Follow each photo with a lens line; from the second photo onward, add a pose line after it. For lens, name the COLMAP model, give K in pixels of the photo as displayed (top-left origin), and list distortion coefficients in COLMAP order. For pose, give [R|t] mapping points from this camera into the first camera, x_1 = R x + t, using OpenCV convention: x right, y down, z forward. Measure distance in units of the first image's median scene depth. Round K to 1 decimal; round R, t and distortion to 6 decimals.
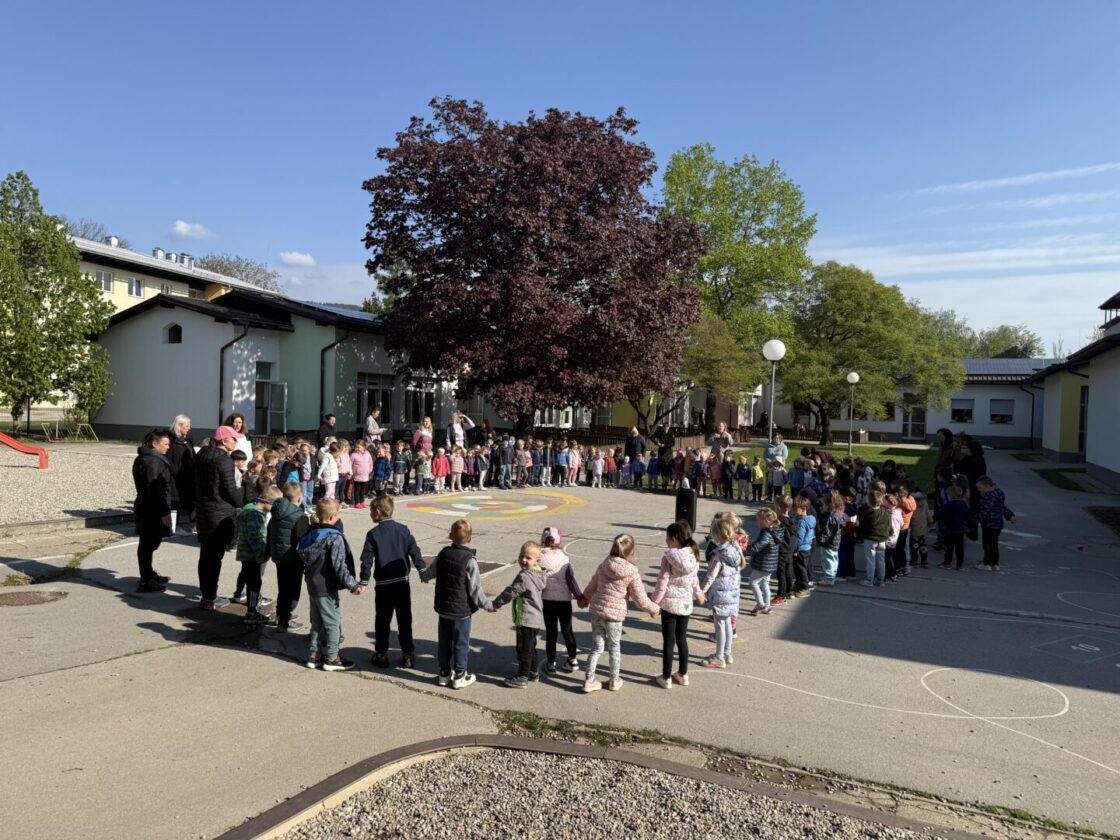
lens RADIAL K [[790.4, 0, 560.0], [0, 790.4, 420.0], [0, 0, 1]] dist [0.001833, 0.000230]
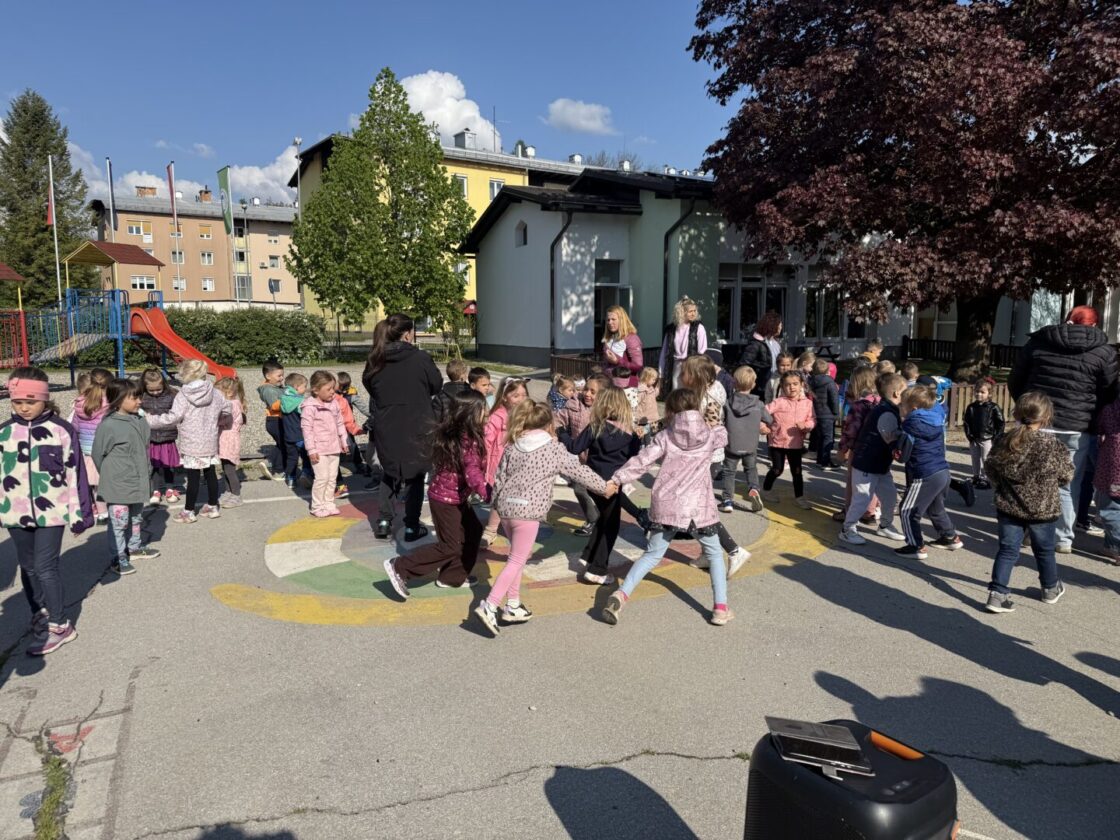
lens RADIAL K [[790.4, 0, 560.0], [0, 790.4, 420.0], [0, 0, 1]] dist [0.001833, 0.000230]
pose [[0.778872, 0.047019, -0.625418, 0.074677], [0.011766, 0.995915, 0.089526, 0.012688], [0.627072, -0.077088, 0.775137, 0.370450]]
